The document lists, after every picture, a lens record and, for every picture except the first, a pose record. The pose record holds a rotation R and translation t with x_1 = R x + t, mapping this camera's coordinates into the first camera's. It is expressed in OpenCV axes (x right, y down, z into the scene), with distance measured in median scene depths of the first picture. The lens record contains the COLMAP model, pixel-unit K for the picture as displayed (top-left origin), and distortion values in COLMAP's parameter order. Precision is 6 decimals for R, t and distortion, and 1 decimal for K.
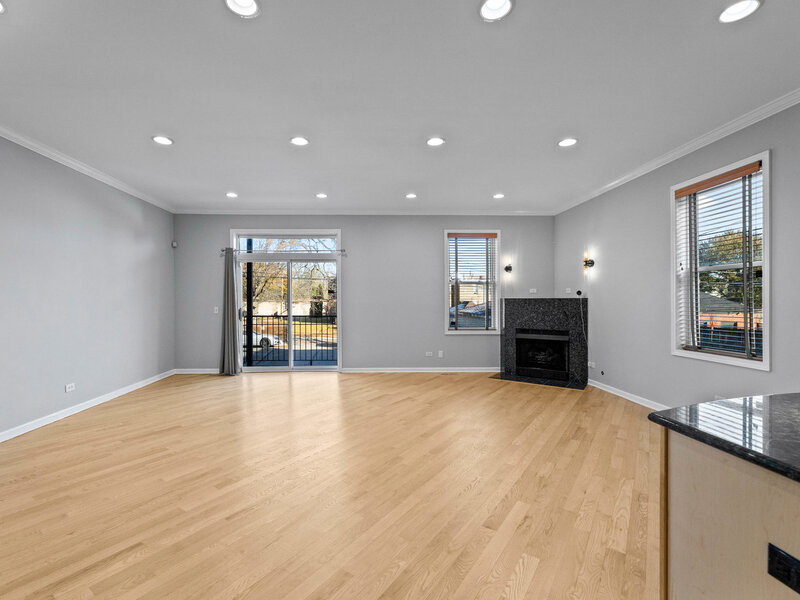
lens RADIAL K [[374.7, 0, 378.9], [0, 374.7, 301.0], [0, 0, 1]] dist [-0.003336, -0.000816]
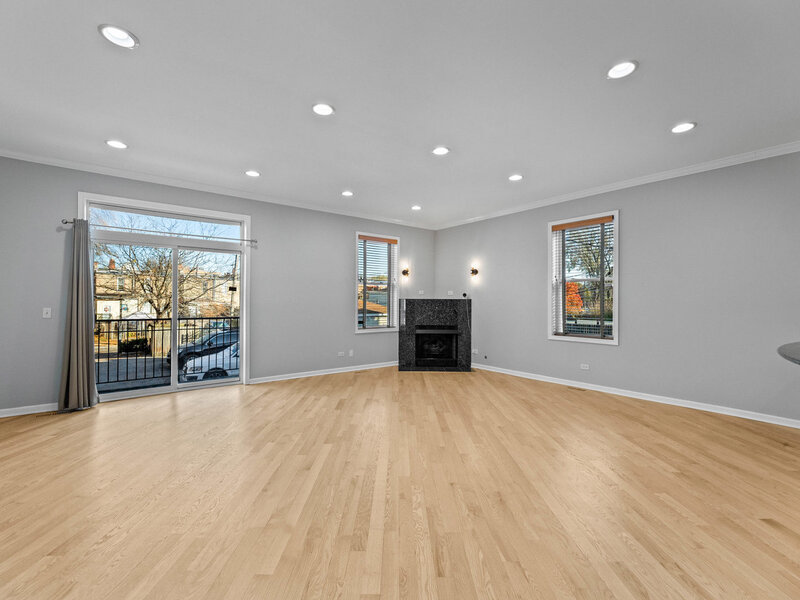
lens RADIAL K [[362.4, 0, 396.5], [0, 362.4, 300.0], [0, 0, 1]] dist [-0.001525, -0.000125]
pose [[0.806807, 0.006777, 0.590776, -0.356548], [-0.005493, 0.999977, -0.003969, 0.001154], [-0.590789, -0.000043, 0.806826, 0.154055]]
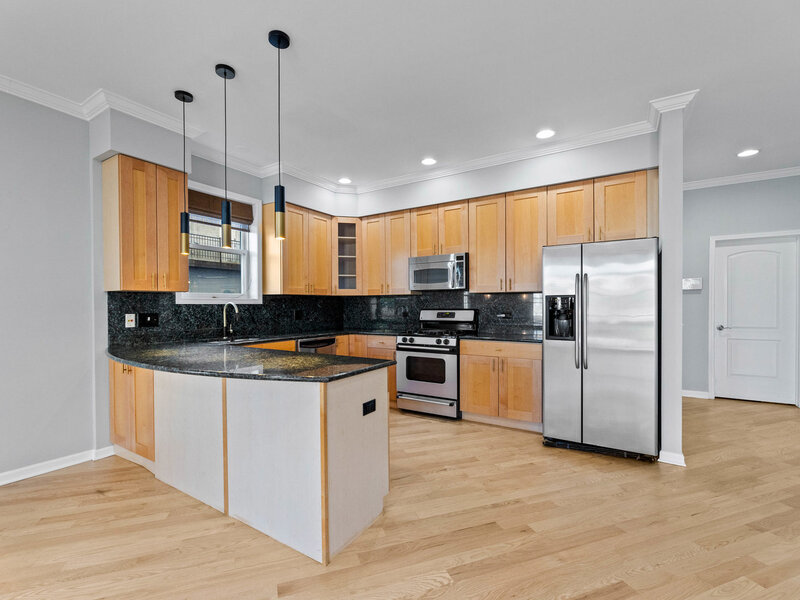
lens RADIAL K [[365.8, 0, 394.7], [0, 365.8, 308.2], [0, 0, 1]] dist [-0.003370, -0.000270]
pose [[-0.825525, 0.000184, 0.564365, -0.077658], [0.005818, 0.999950, 0.008186, 0.000370], [-0.564335, 0.010041, -0.825485, 0.399845]]
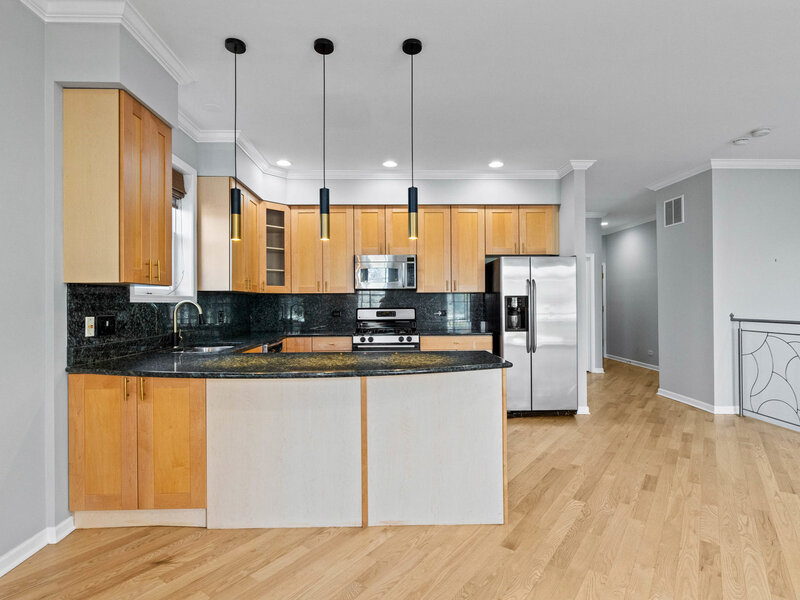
lens RADIAL K [[413.1, 0, 396.9], [0, 413.1, 300.7], [0, 0, 1]] dist [-0.001808, -0.001099]
pose [[-0.999928, 0.006924, 0.009751, 0.238838], [0.006850, 0.999947, -0.007632, 0.000274], [-0.009803, -0.007564, -0.999923, 0.588048]]
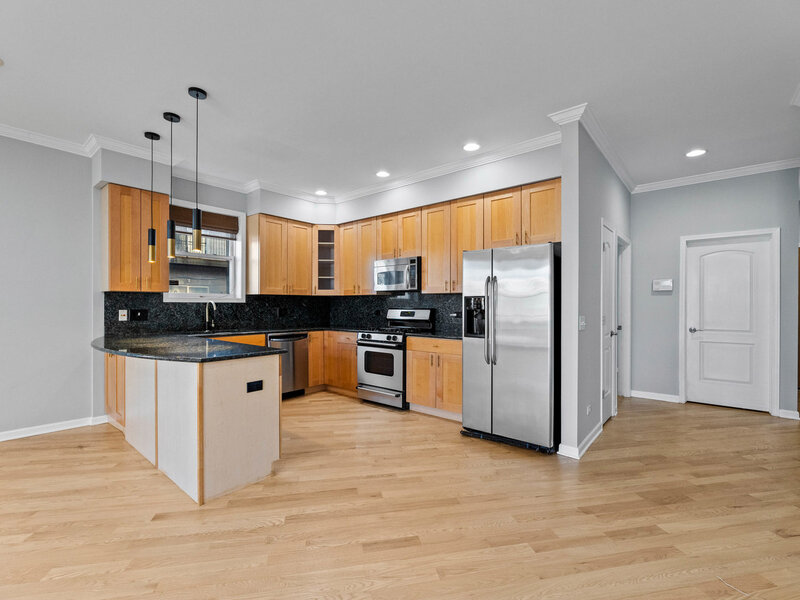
lens RADIAL K [[366.3, 0, 399.8], [0, 366.3, 304.9], [0, 0, 1]] dist [-0.002831, 0.000028]
pose [[-0.742095, -0.000675, 0.670295, -0.278032], [-0.001192, 0.999999, -0.000313, 0.001440], [-0.670294, -0.001031, -0.742095, 0.332234]]
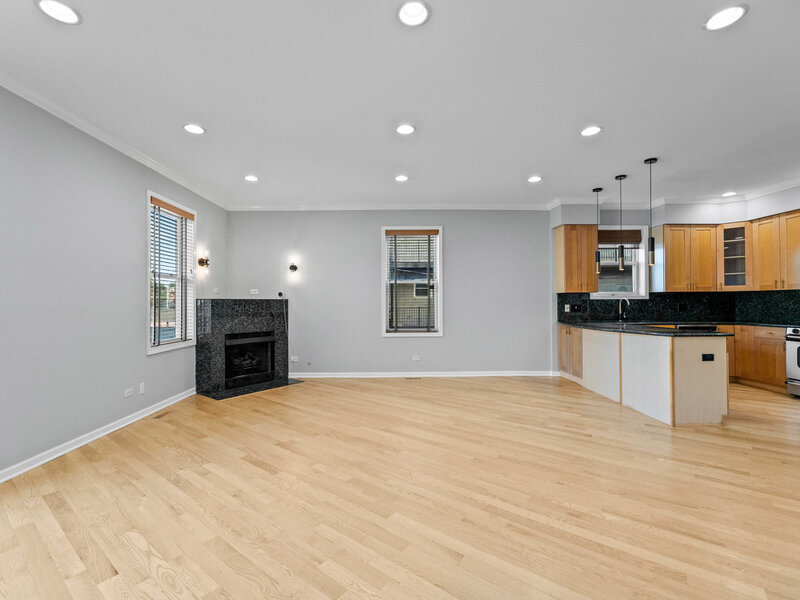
lens RADIAL K [[362.4, 0, 396.5], [0, 362.4, 300.0], [0, 0, 1]] dist [-0.001525, -0.000125]
pose [[0.016912, 0.007238, 0.999831, -0.478935], [0.004375, 0.999964, -0.007313, 0.003411], [-0.999847, 0.004498, 0.016879, 0.639300]]
